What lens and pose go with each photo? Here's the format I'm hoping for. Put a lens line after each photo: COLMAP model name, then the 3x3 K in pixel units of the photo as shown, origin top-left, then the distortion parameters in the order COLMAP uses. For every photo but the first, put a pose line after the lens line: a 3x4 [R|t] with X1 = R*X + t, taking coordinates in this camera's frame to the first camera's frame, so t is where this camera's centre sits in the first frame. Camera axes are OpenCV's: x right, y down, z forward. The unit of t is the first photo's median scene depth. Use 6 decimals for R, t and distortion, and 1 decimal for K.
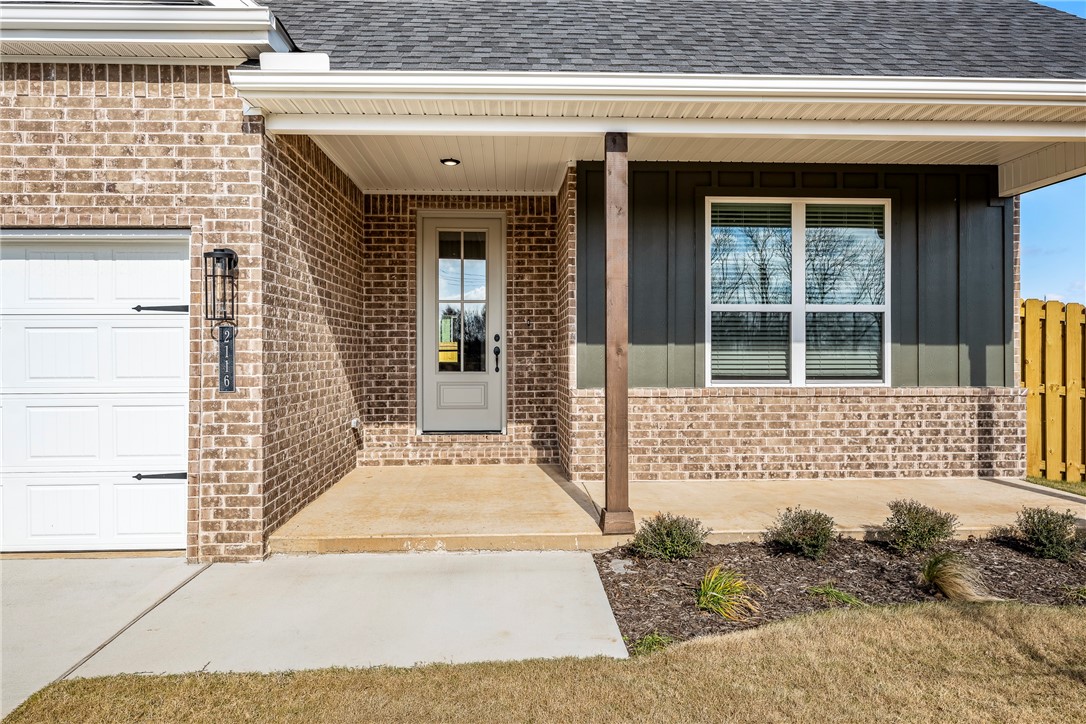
lens RADIAL K [[692.2, 0, 541.8], [0, 692.2, 355.4], [0, 0, 1]] dist [-0.005571, 0.000234]
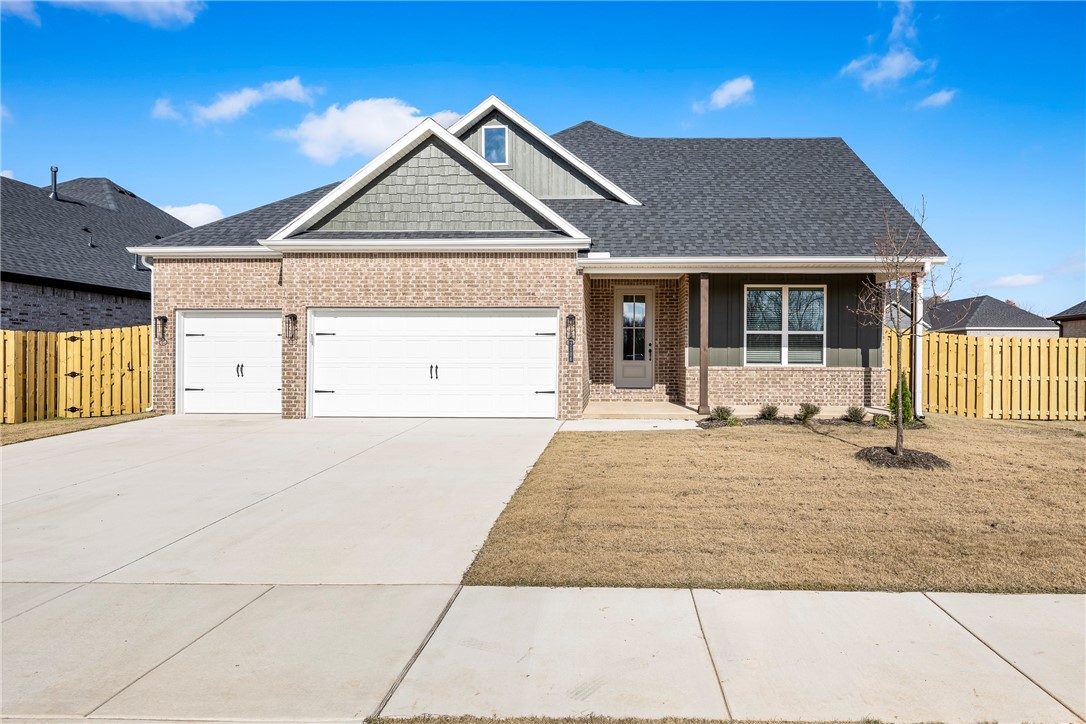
lens RADIAL K [[1038.3, 0, 543.5], [0, 1038.3, 365.5], [0, 0, 1]] dist [0.011083, -0.000527]
pose [[0.997685, 0.006068, -0.067729, -0.200706], [-0.006281, 0.999976, -0.002934, 0.057986], [0.067709, 0.003352, 0.997699, -2.545467]]
